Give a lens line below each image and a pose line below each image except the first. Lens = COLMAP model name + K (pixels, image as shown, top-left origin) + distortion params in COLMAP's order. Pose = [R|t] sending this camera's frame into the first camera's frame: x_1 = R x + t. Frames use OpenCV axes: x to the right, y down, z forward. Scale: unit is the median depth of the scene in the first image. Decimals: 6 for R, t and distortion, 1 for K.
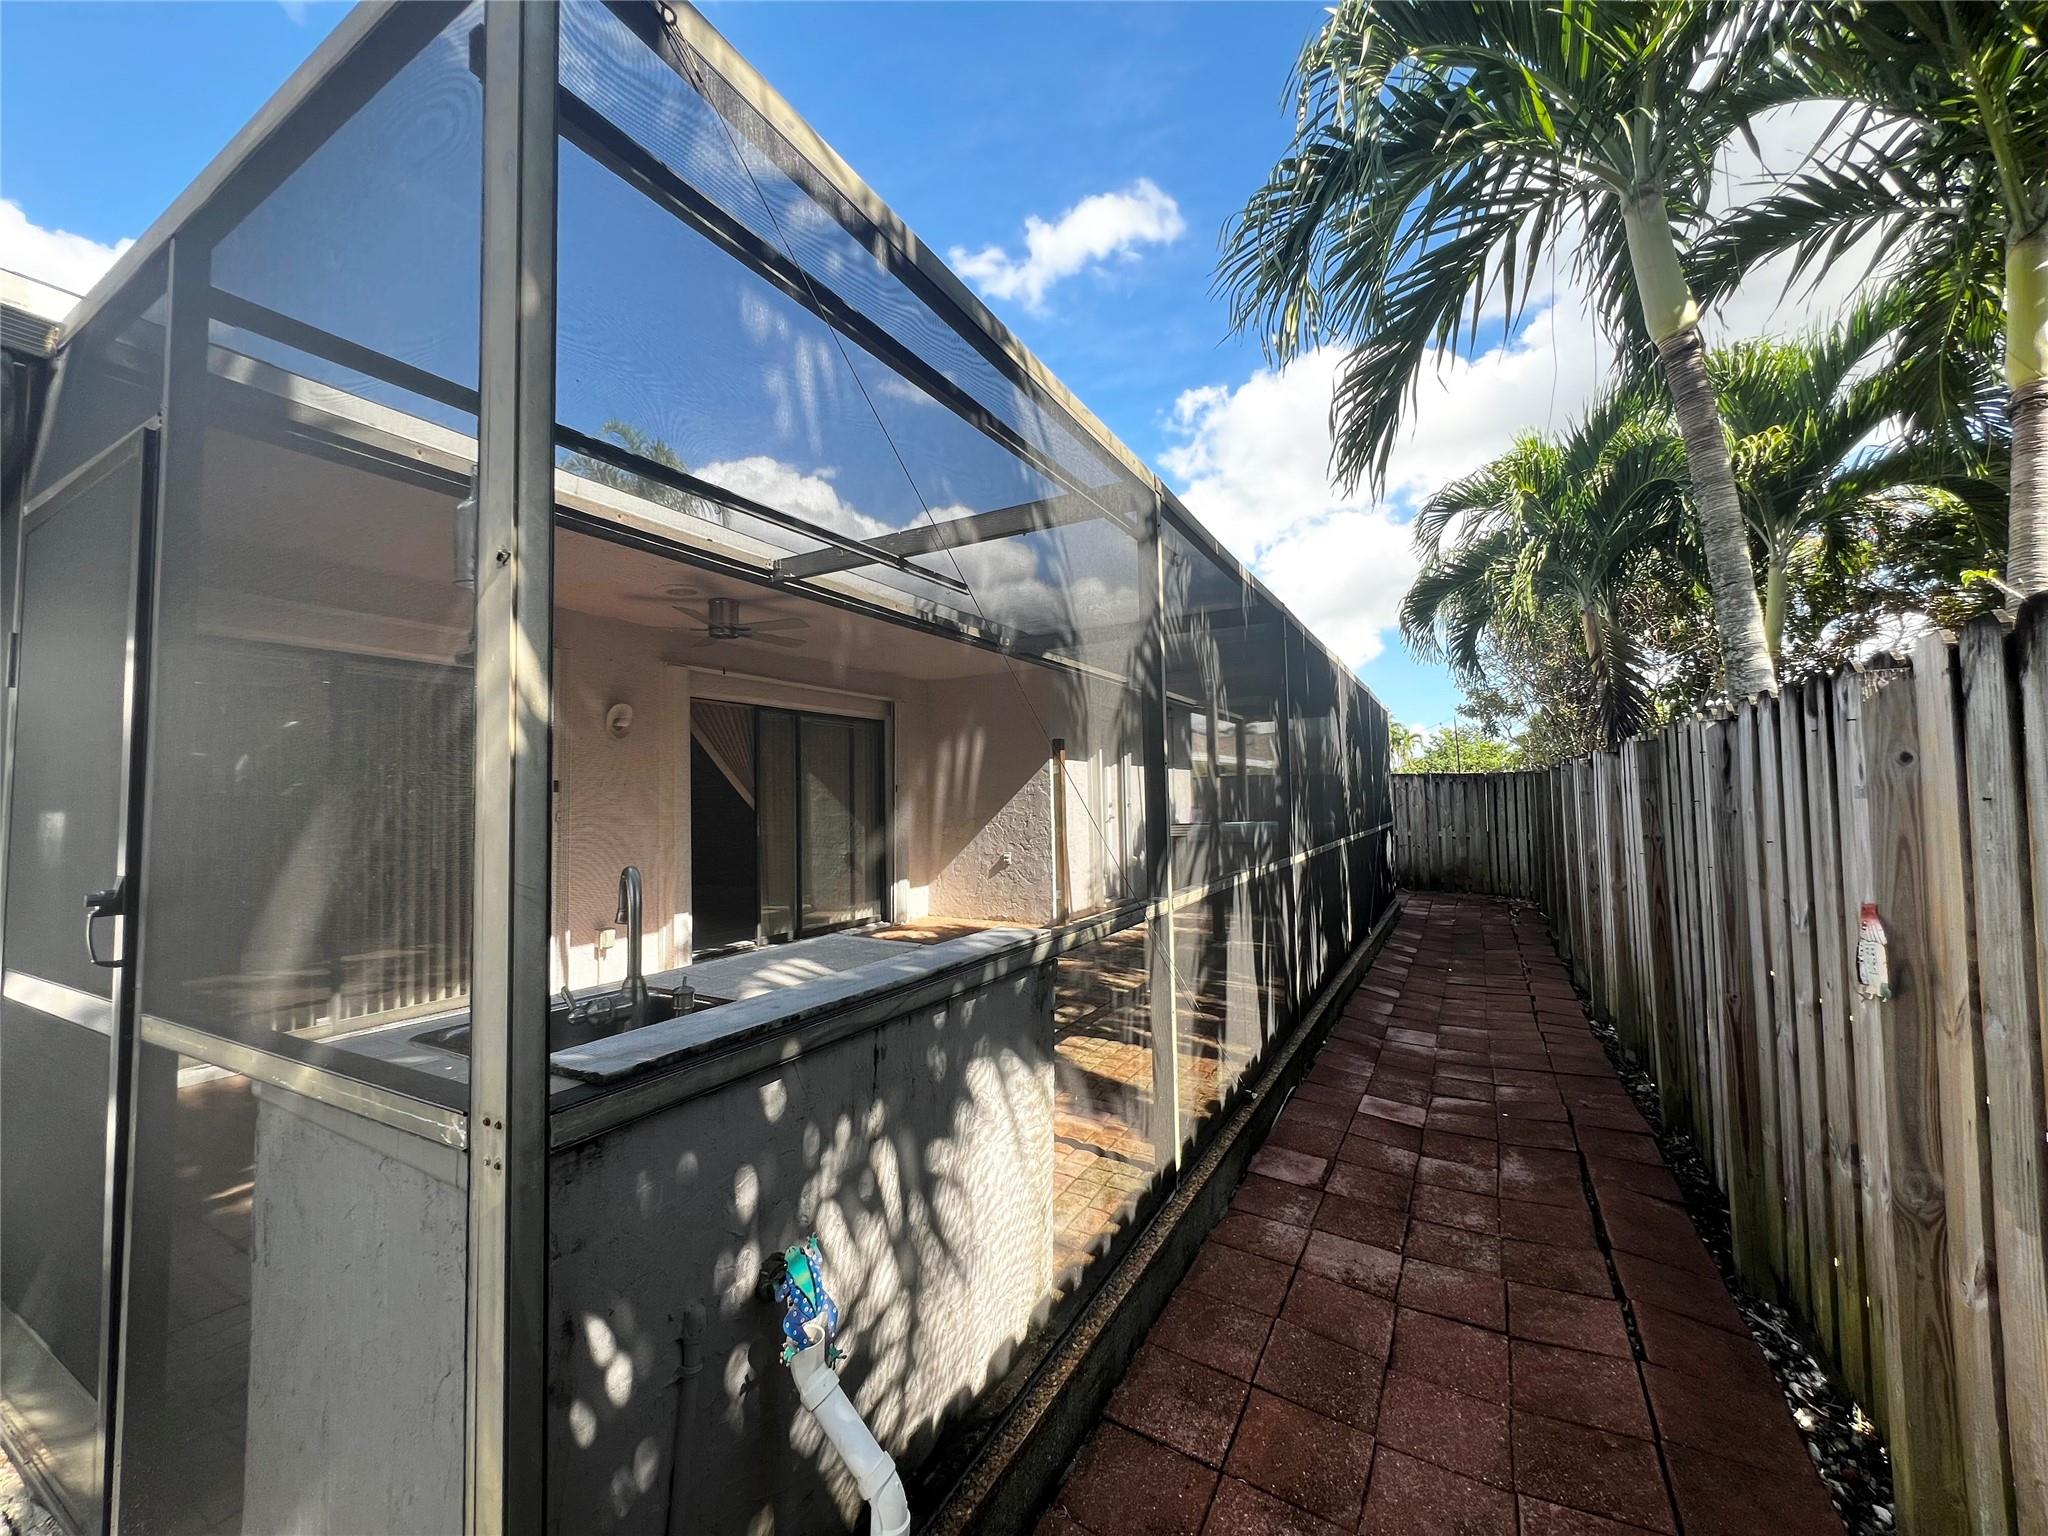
lens RADIAL K [[820.4, 0, 1018.0], [0, 820.4, 768.4], [0, 0, 1]] dist [-0.002165, -0.000639]
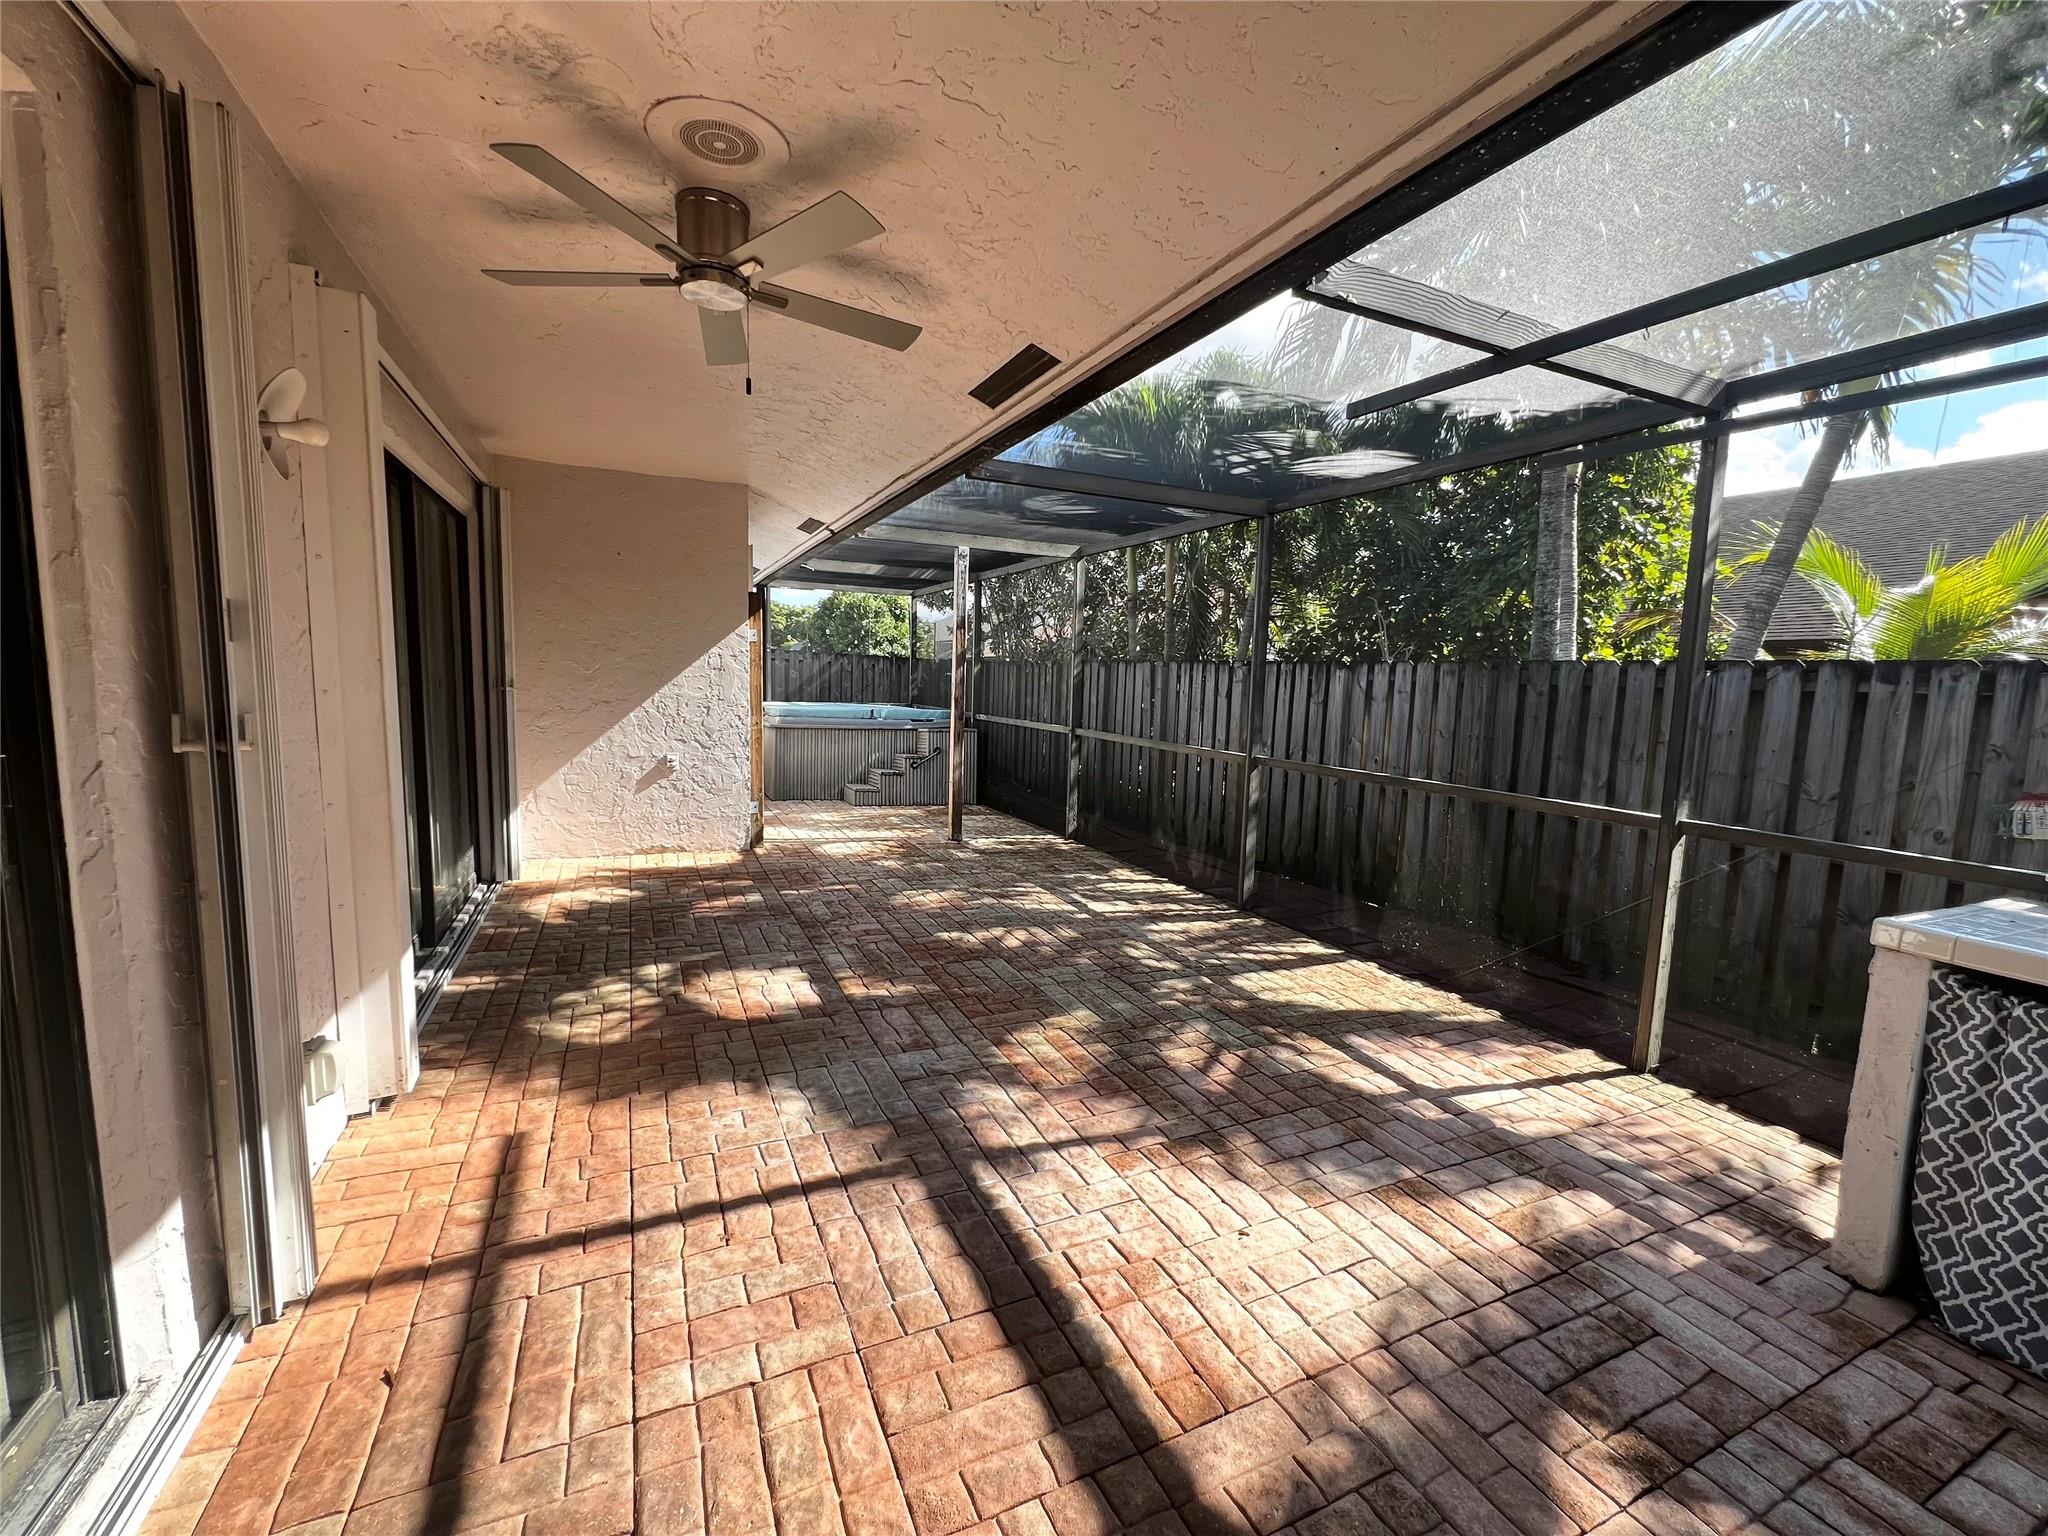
lens RADIAL K [[820.4, 0, 1019.5], [0, 820.4, 764.0], [0, 0, 1]] dist [-0.002165, -0.000639]
pose [[0.586207, -0.057765, 0.808099, -0.758088], [-0.071673, 0.989846, 0.122750, 0.015741], [-0.806985, -0.129876, 0.576115, 0.732490]]
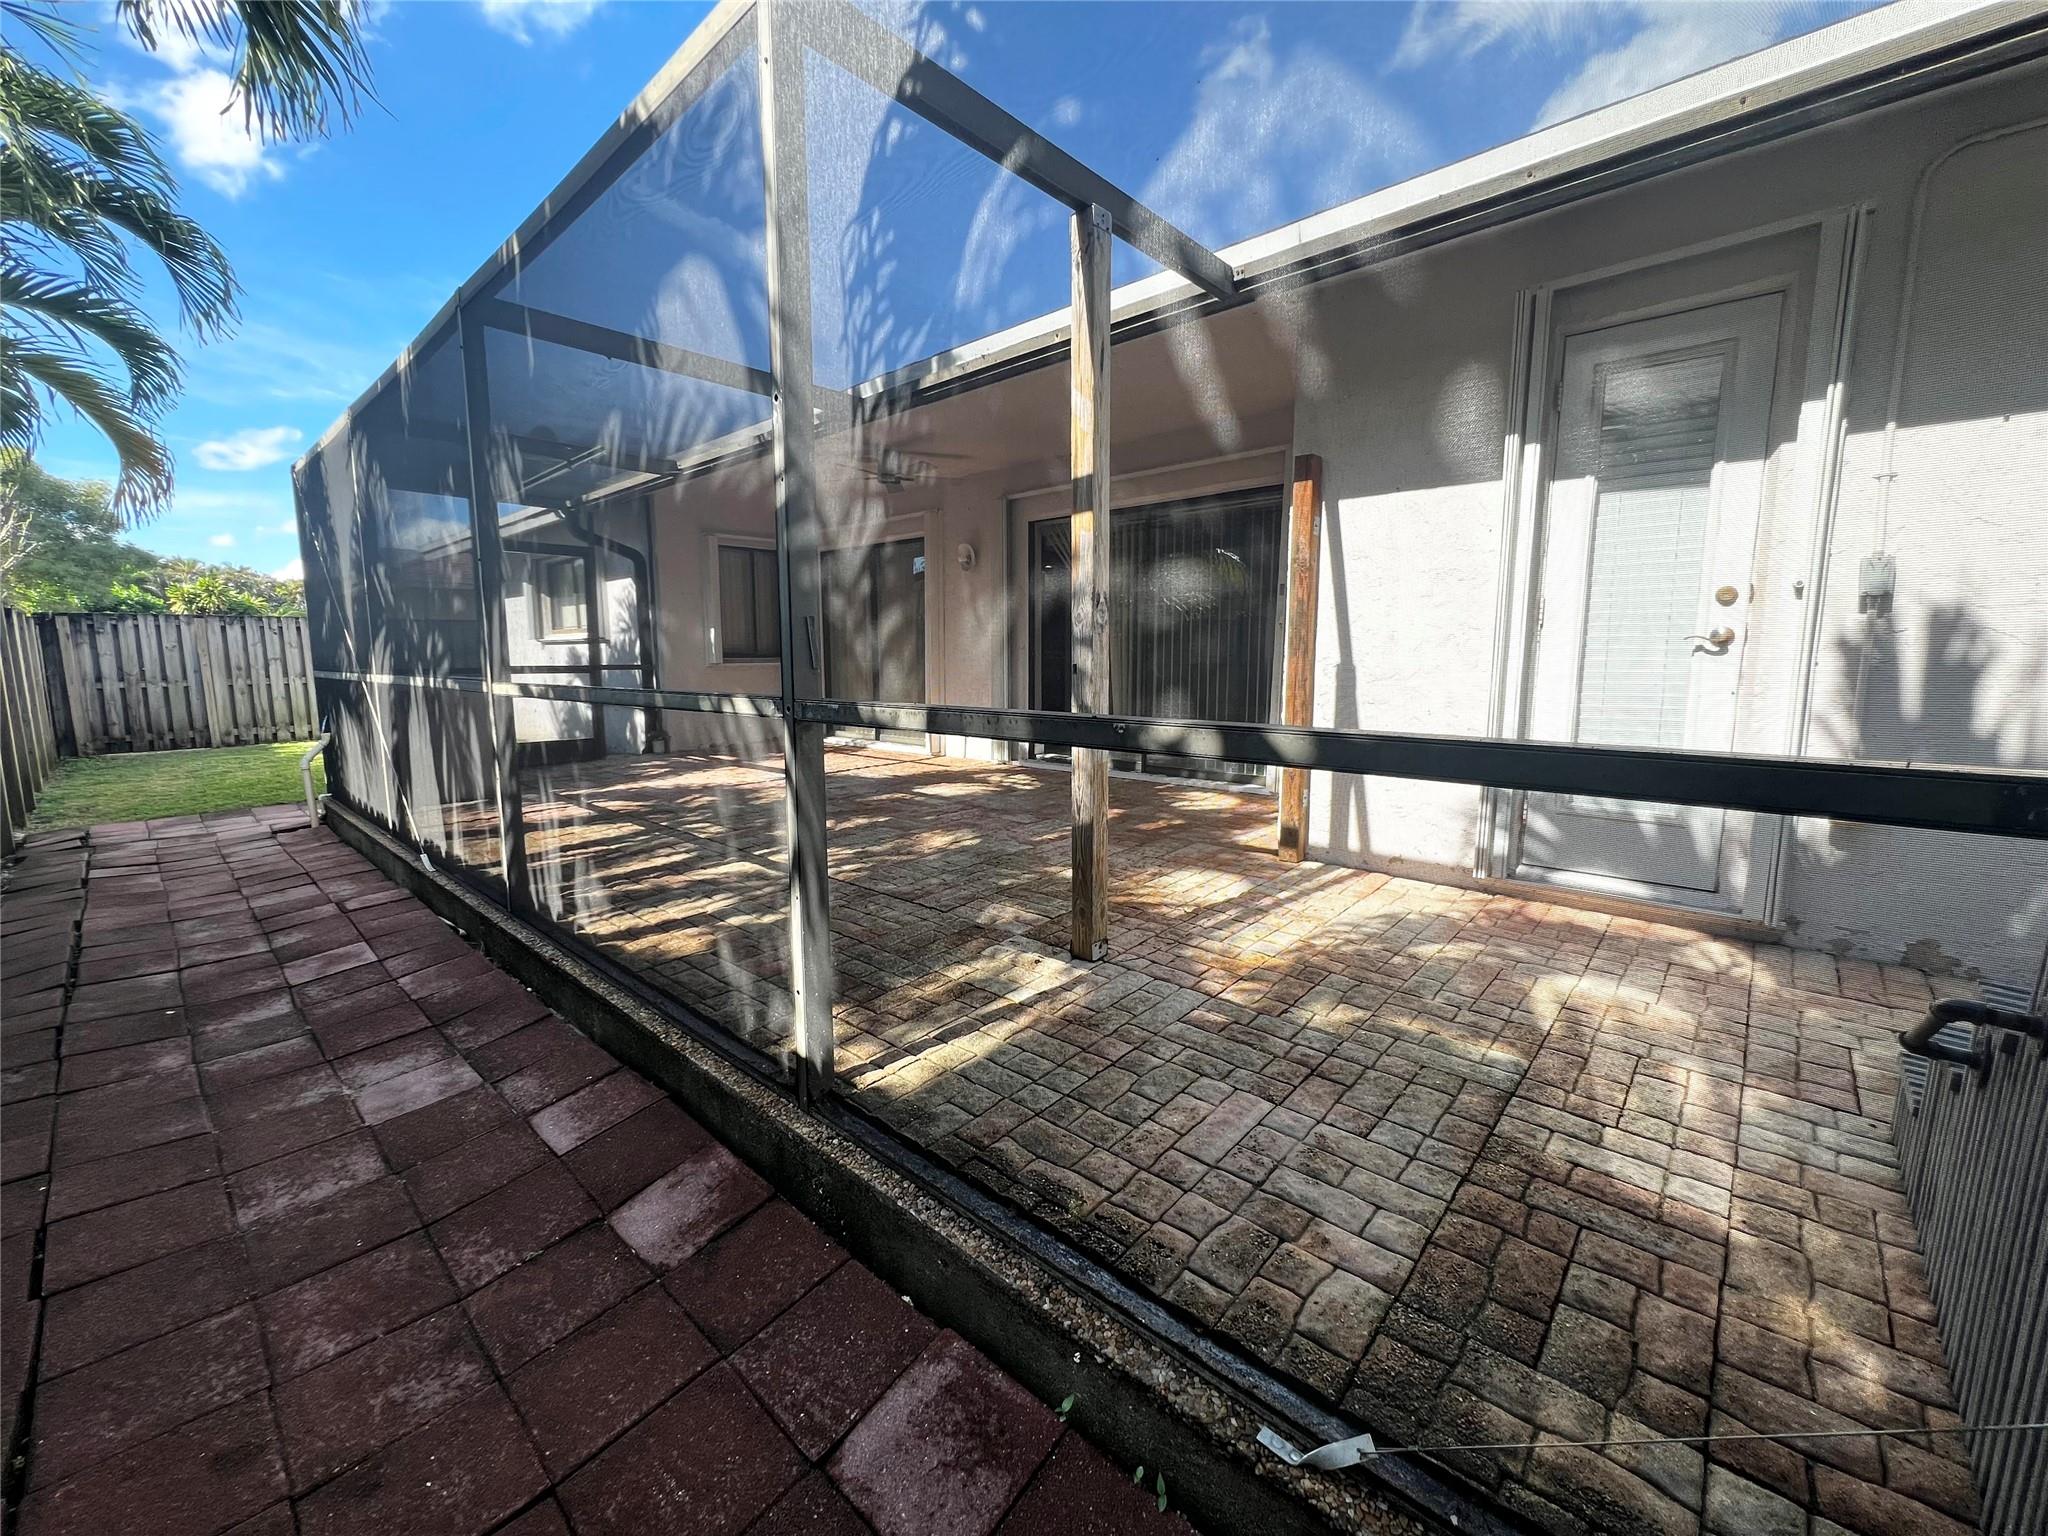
lens RADIAL K [[820.4, 0, 1027.4], [0, 820.4, 767.7], [0, 0, 1]] dist [-0.002165, -0.000639]
pose [[-0.226177, 0.151561, -0.962223, 1.031271], [0.051046, 0.988308, 0.143672, 0.115991], [0.972748, -0.016622, -0.231270, 1.812466]]
